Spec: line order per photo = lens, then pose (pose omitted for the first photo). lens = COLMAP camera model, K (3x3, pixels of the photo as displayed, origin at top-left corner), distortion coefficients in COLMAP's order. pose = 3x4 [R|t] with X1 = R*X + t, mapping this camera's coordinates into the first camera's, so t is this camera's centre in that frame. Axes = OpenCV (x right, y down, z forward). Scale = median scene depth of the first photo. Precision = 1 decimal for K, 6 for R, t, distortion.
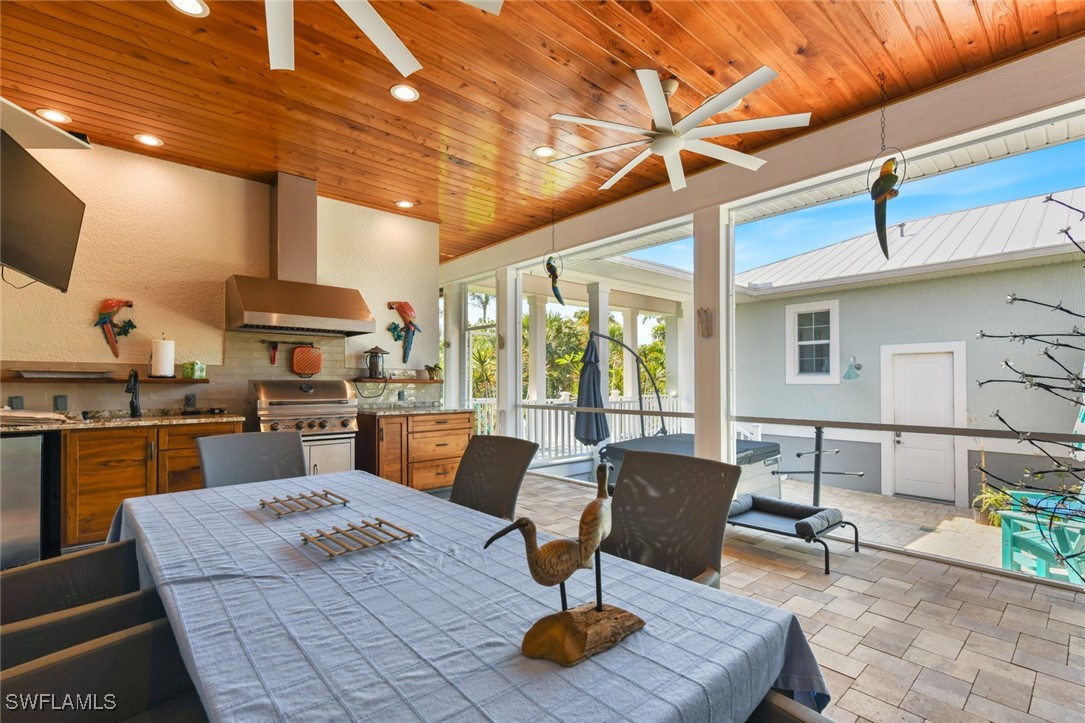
lens RADIAL K [[492.4, 0, 538.8], [0, 492.4, 370.7], [0, 0, 1]] dist [0.003847, 0.000107]
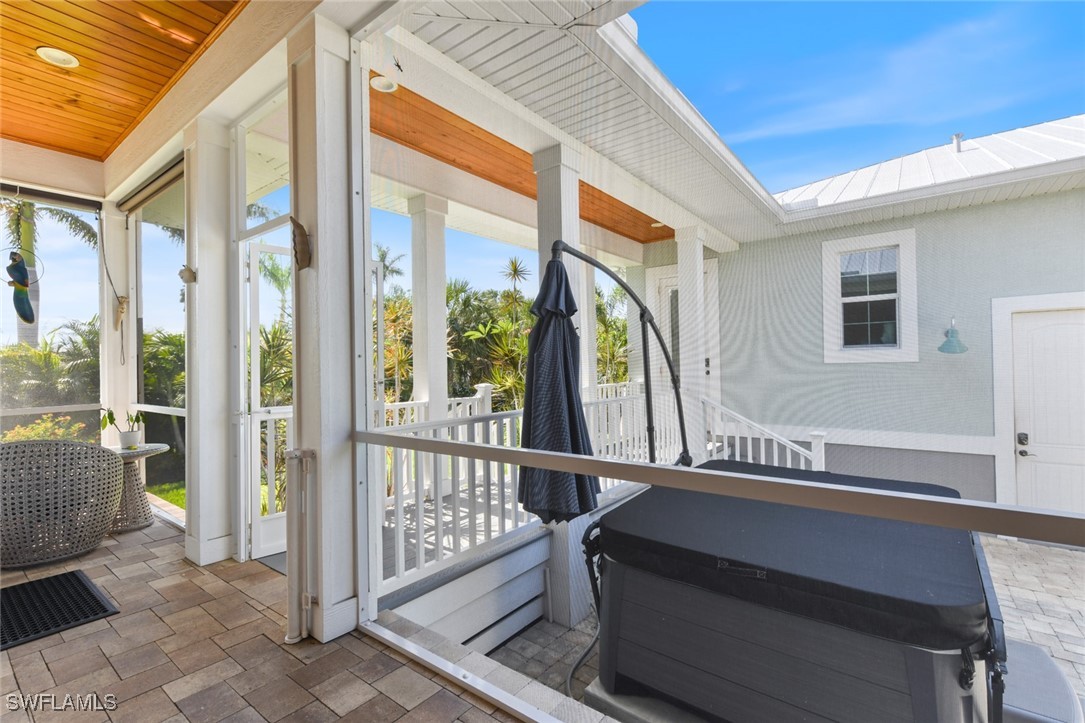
lens RADIAL K [[492.4, 0, 541.4], [0, 492.4, 358.8], [0, 0, 1]] dist [0.003847, 0.000107]
pose [[0.981169, -0.012508, 0.192745, 0.018112], [0.011391, 0.999911, 0.006902, 0.020390], [-0.192815, -0.004577, 0.981225, 0.731893]]
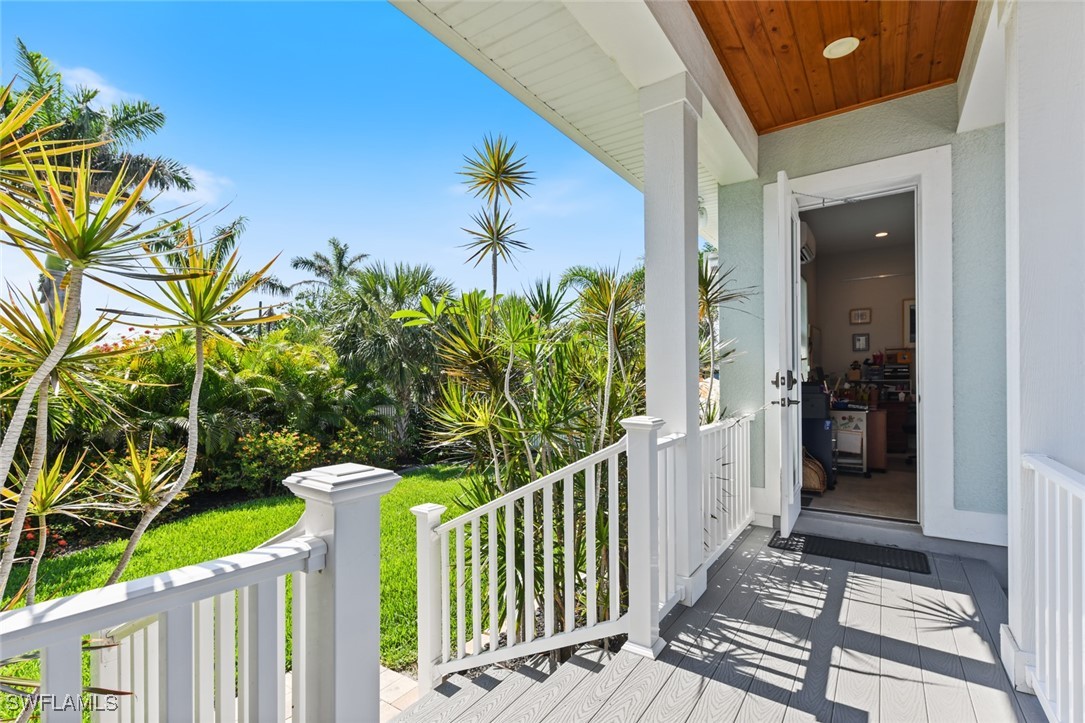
lens RADIAL K [[492.4, 0, 542.8], [0, 492.4, 372.1], [0, 0, 1]] dist [0.003847, 0.000107]
pose [[0.970176, -0.004093, 0.242366, 0.097034], [0.004016, 0.999992, 0.000811, 0.034272], [-0.242367, 0.000187, 0.970185, 1.319192]]
